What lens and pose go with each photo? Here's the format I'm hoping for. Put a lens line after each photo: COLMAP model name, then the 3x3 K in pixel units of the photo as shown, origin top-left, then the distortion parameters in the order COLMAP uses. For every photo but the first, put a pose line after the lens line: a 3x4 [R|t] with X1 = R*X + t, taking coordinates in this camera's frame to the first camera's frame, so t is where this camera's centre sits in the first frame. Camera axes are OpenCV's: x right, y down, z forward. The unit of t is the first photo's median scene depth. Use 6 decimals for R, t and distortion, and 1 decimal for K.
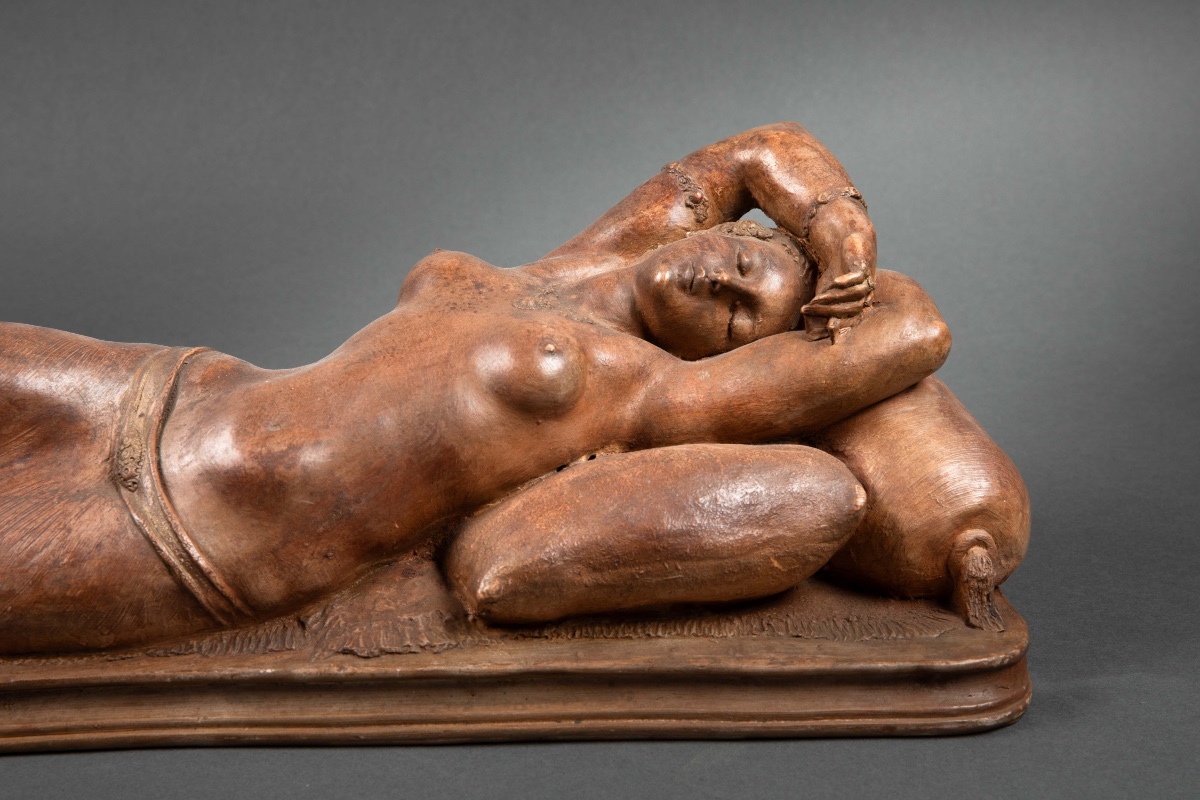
lens RADIAL K [[1999.0, 0, 606.9], [0, 1999.0, 409.1], [0, 0, 1]] dist [0.062534, 0.000000]
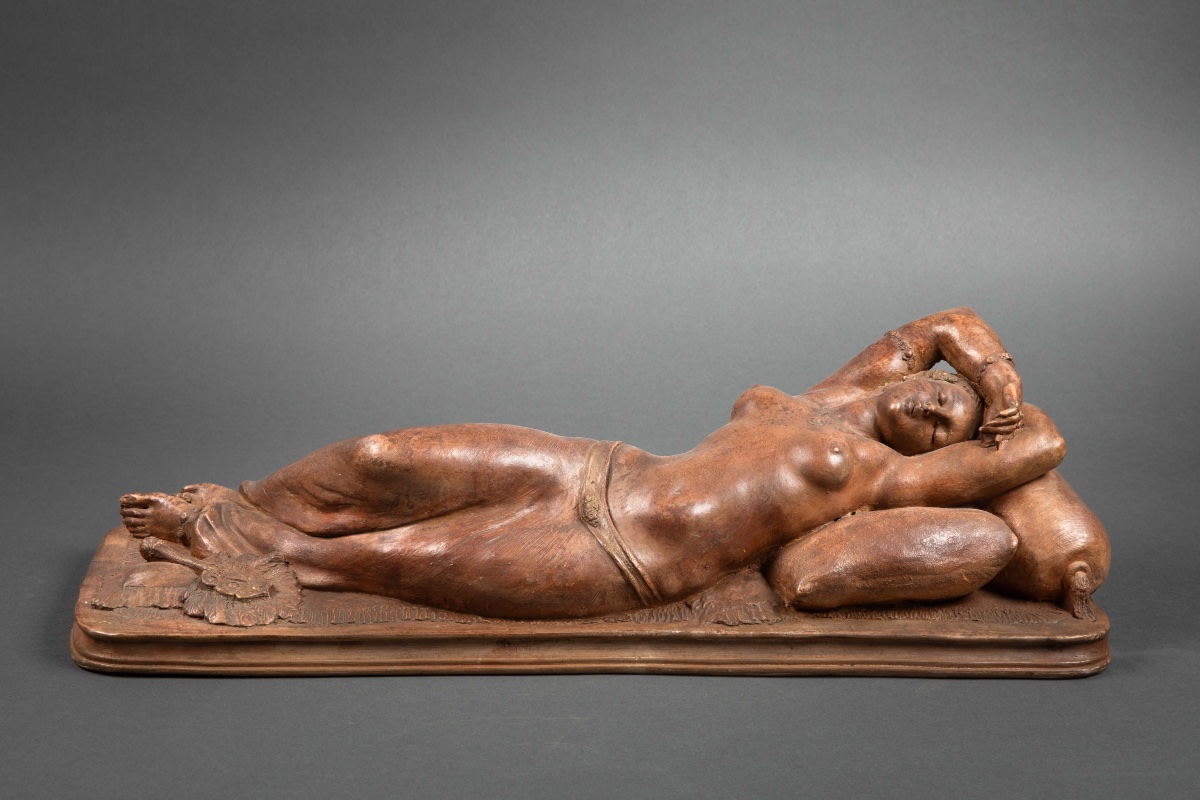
lens RADIAL K [[2253.2, 0, 603.9], [0, 2253.2, 446.1], [0, 0, 1]] dist [0.091884, 0.000000]
pose [[0.999485, 0.025013, 0.020114, -0.263177], [-0.025224, 0.999629, 0.010311, -0.047911], [-0.019849, -0.010813, 0.999745, -0.921493]]
